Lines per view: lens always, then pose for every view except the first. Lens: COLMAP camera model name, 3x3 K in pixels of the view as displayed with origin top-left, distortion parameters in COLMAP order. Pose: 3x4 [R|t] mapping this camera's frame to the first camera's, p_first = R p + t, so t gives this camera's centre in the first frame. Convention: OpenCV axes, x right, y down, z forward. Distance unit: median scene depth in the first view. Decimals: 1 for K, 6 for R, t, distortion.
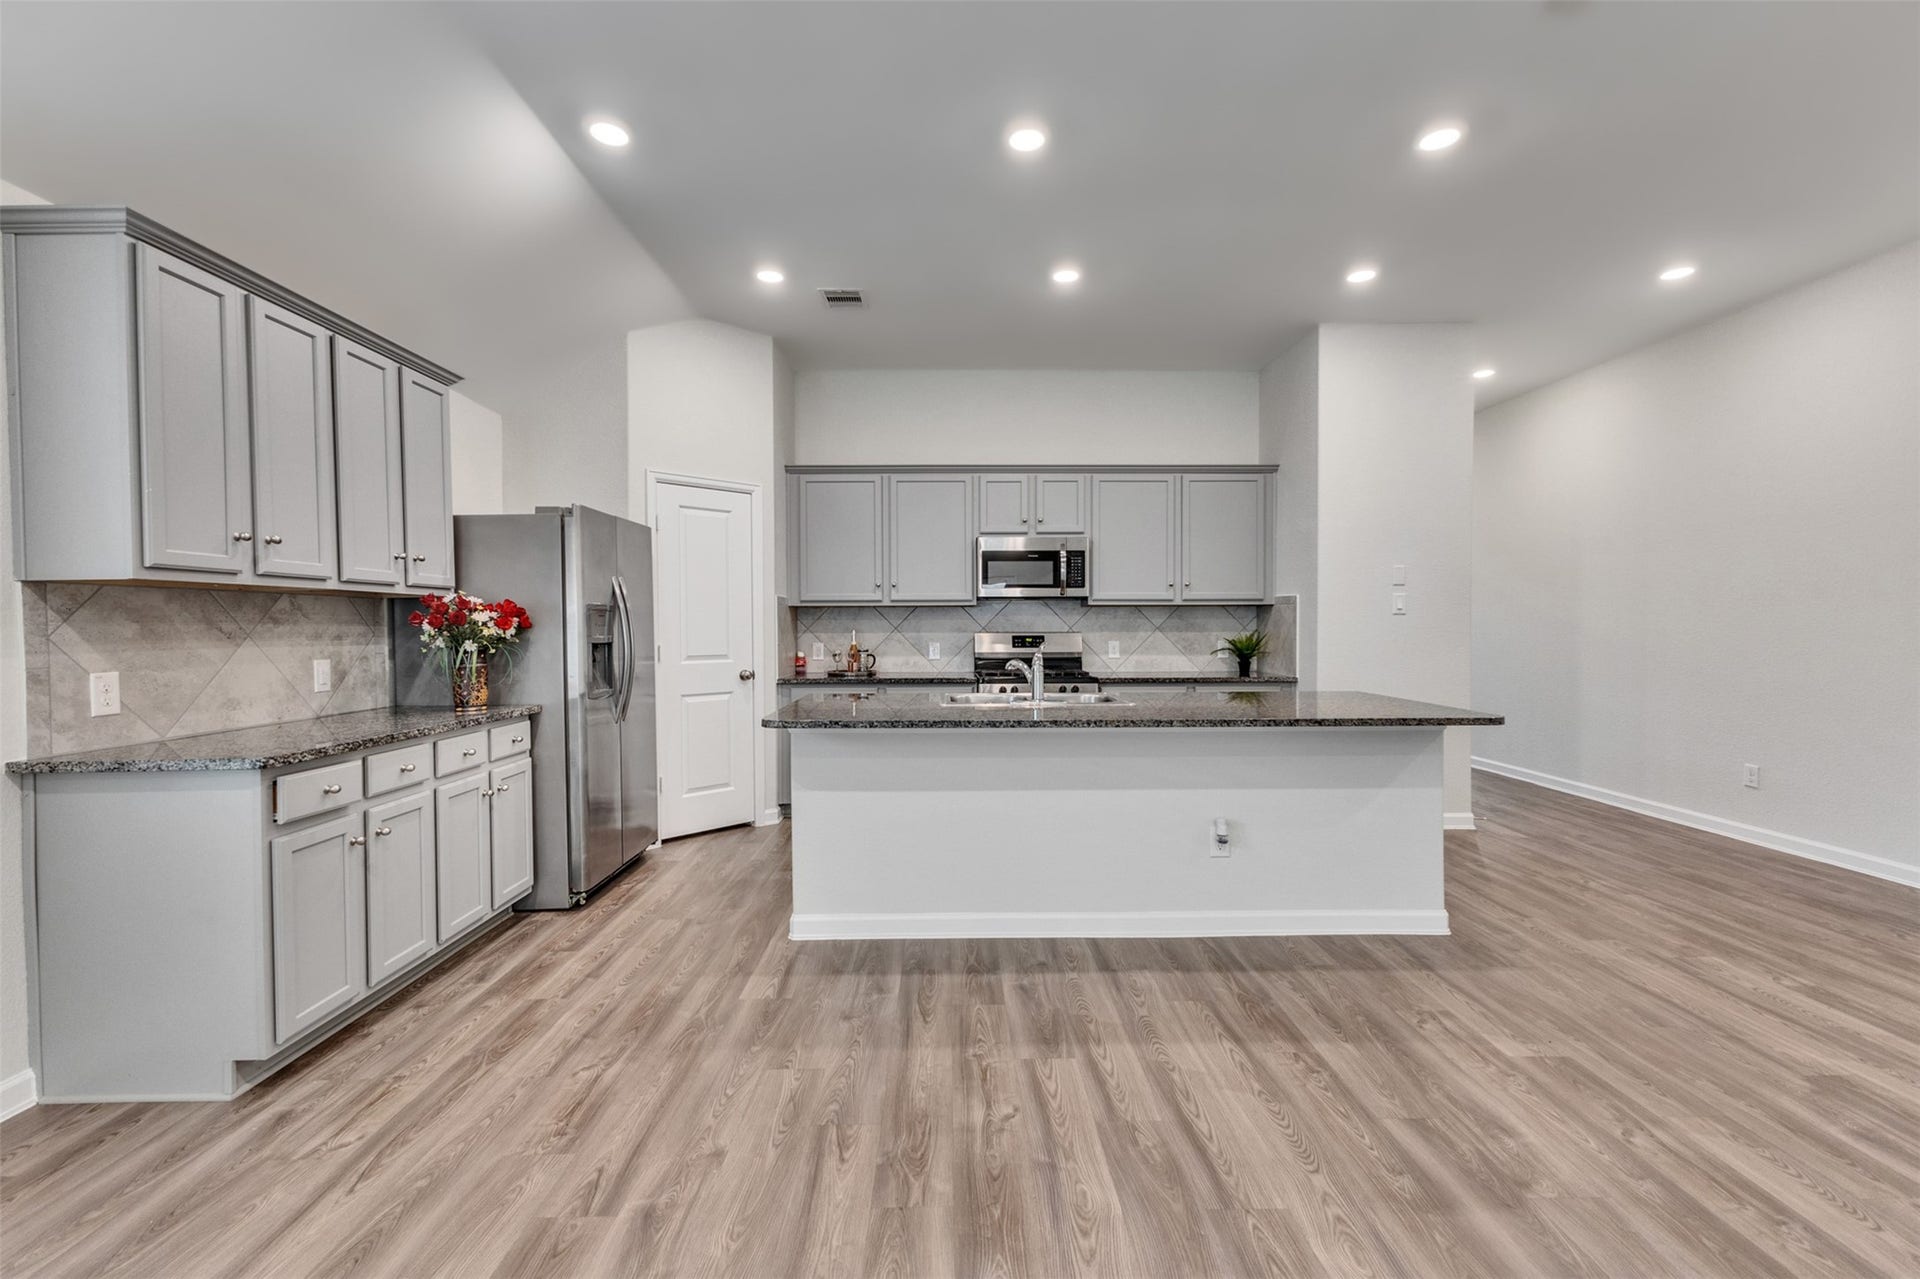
lens RADIAL K [[823.8, 0, 956.1], [0, 823.8, 636.8], [0, 0, 1]] dist [0.012283, -0.002373]
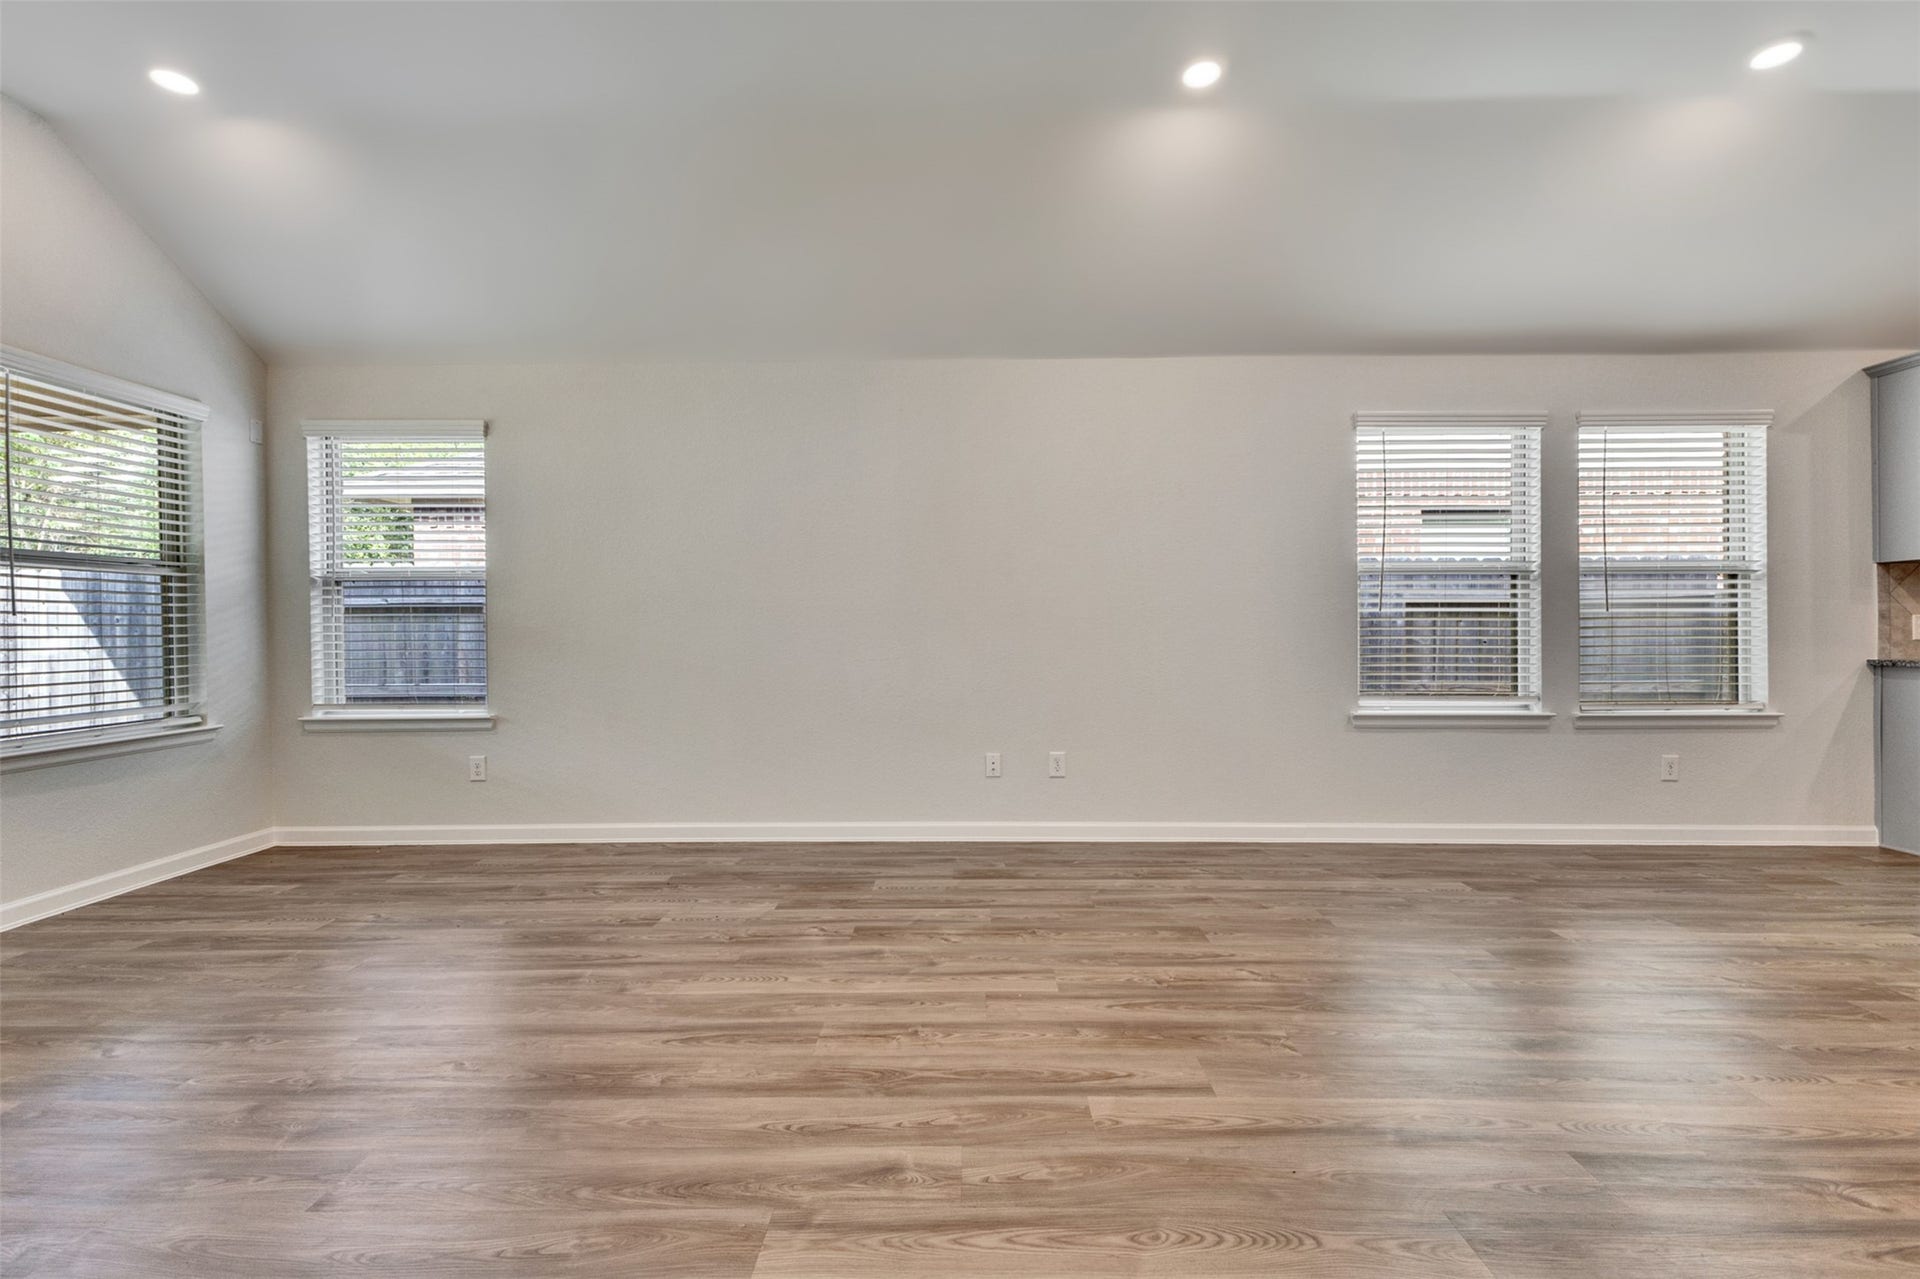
lens RADIAL K [[823.8, 0, 965.7], [0, 823.8, 634.0], [0, 0, 1]] dist [0.012283, -0.002373]
pose [[-0.024692, 0.013991, -0.999597, 0.423353], [-0.011103, 0.999837, 0.014268, 0.047217], [0.999633, 0.011451, -0.024533, -0.529626]]
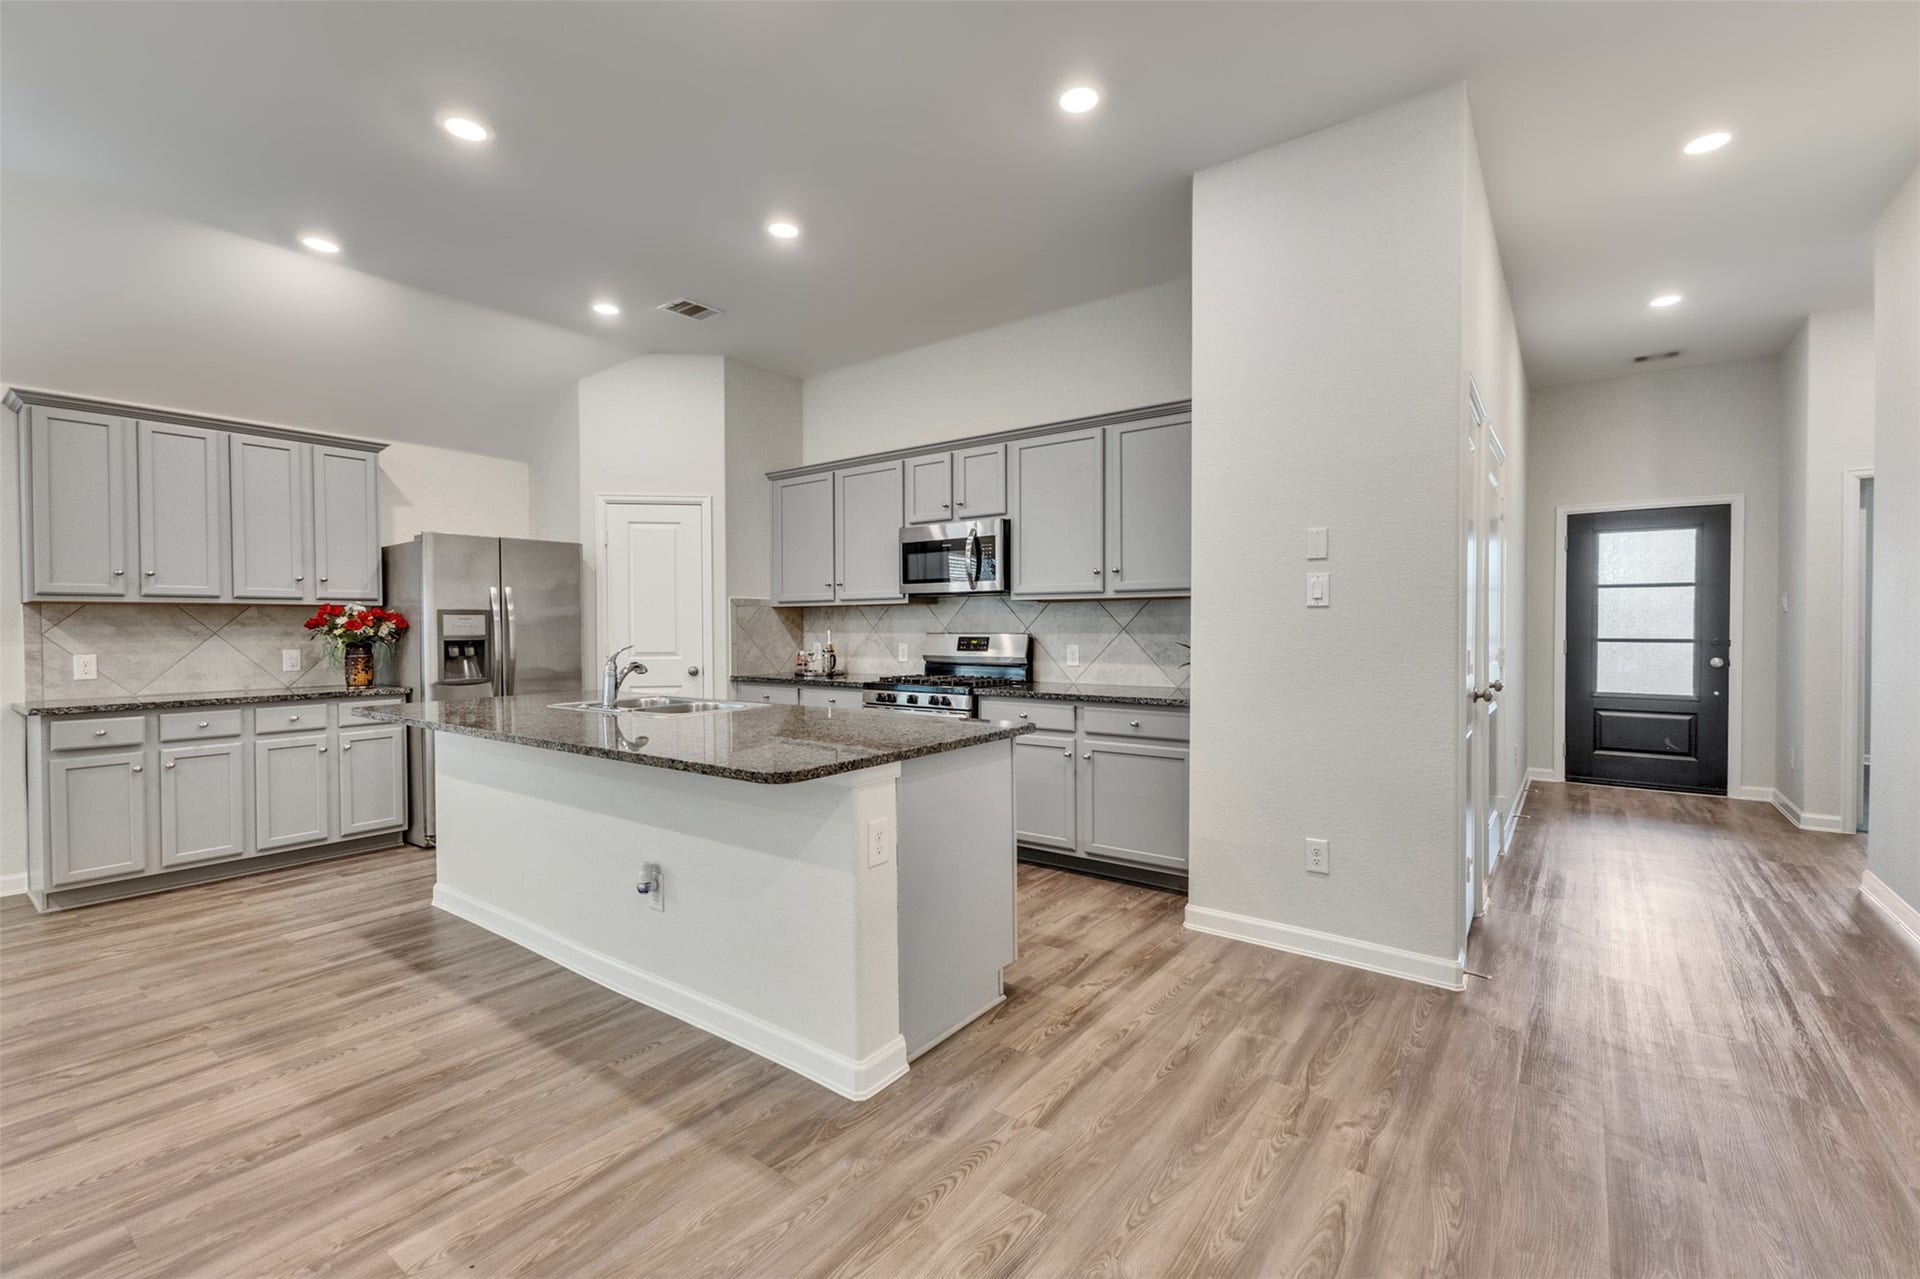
lens RADIAL K [[823.8, 0, 958.4], [0, 823.8, 631.6], [0, 0, 1]] dist [0.012283, -0.002373]
pose [[0.791485, 0.004030, -0.611175, 0.866127], [-0.006232, 0.999979, -0.001477, -0.008249], [0.611157, 0.004978, 0.791494, 0.436629]]
